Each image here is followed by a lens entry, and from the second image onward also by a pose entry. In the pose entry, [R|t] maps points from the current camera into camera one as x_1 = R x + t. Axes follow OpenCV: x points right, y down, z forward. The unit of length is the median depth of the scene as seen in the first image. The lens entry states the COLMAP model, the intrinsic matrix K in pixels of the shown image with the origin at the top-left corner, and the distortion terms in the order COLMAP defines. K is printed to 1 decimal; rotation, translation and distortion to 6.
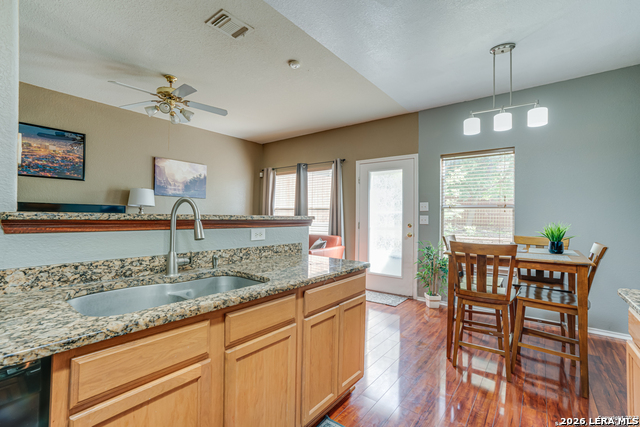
lens RADIAL K [[291.6, 0, 320.0], [0, 291.6, 213.5], [0, 0, 1]] dist [-0.051177, 0.026542]
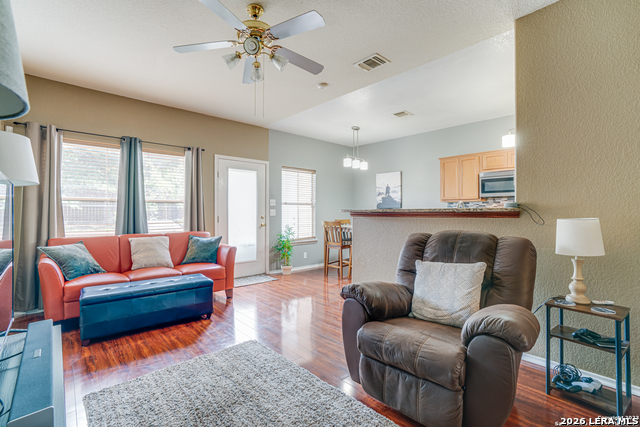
lens RADIAL K [[291.6, 0, 320.0], [0, 291.6, 213.5], [0, 0, 1]] dist [-0.051177, 0.026542]
pose [[0.175593, -0.013978, 0.984364, -0.836235], [-0.006820, 0.999858, 0.015414, 0.003771], [-0.984439, -0.009420, 0.175472, 0.501765]]
